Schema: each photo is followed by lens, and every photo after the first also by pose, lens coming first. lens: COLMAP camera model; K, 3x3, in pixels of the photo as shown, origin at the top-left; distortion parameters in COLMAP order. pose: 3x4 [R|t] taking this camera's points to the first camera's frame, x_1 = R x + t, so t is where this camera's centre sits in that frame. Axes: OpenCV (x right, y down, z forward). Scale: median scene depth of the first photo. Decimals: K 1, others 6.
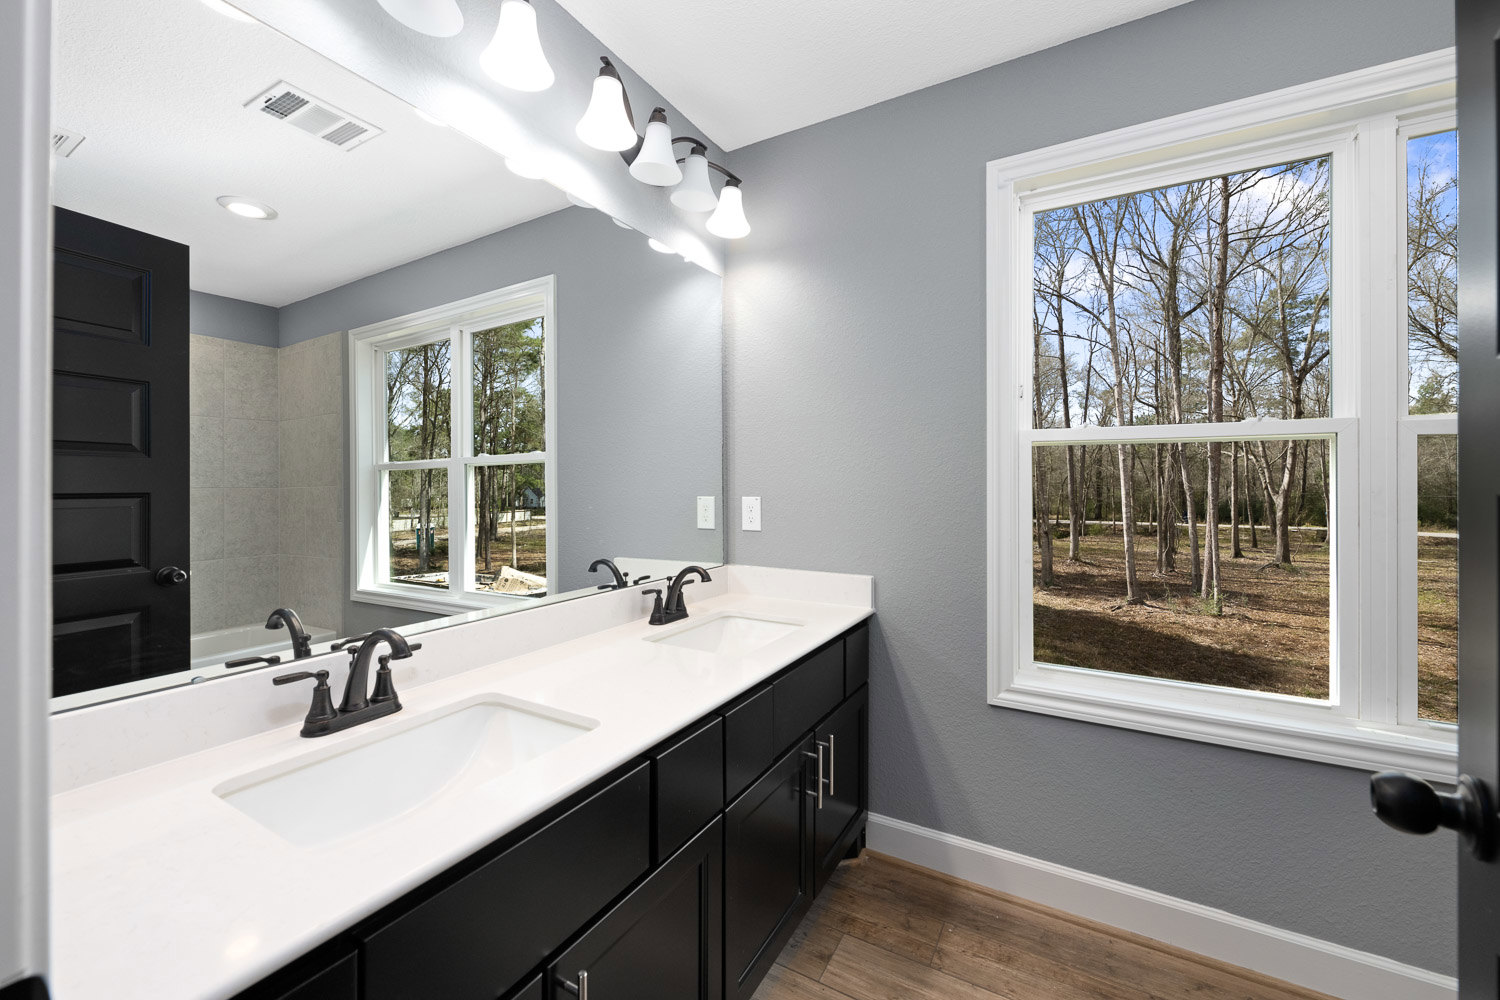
lens RADIAL K [[599.1, 0, 750.7], [0, 599.1, 484.3], [0, 0, 1]] dist [0.000477, -0.000032]
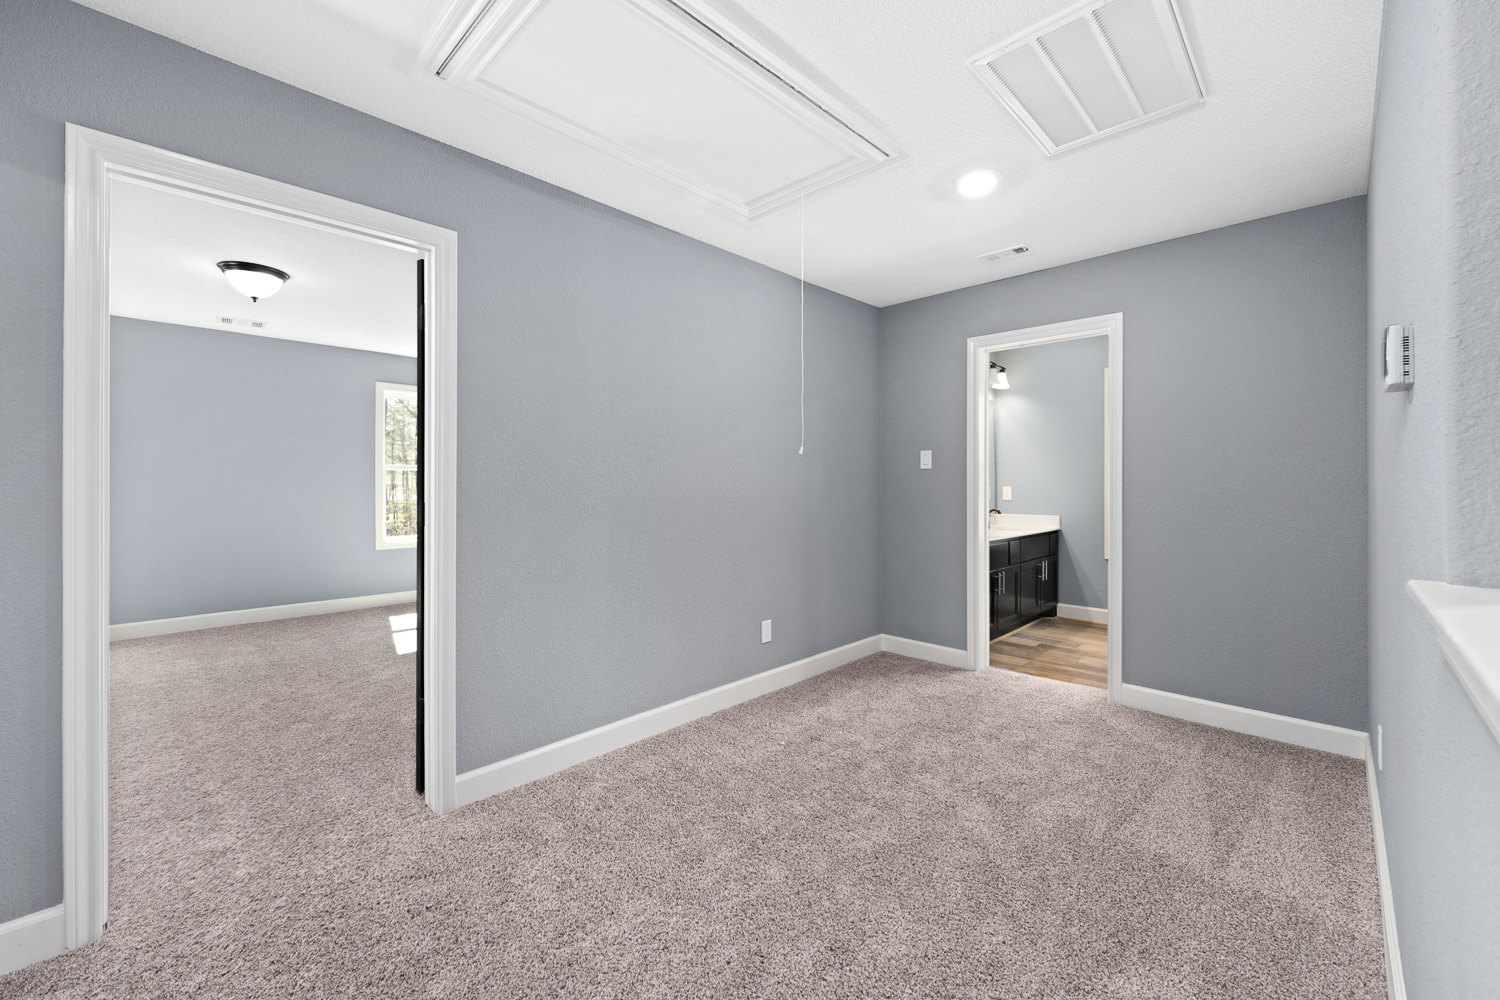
lens RADIAL K [[599.1, 0, 750.7], [0, 599.1, 484.3], [0, 0, 1]] dist [0.000477, -0.000032]
pose [[0.966095, 0.012154, -0.257900, -0.468591], [-0.012330, 0.999924, 0.000935, 0.026713], [0.257892, 0.002277, 0.966171, -2.047765]]
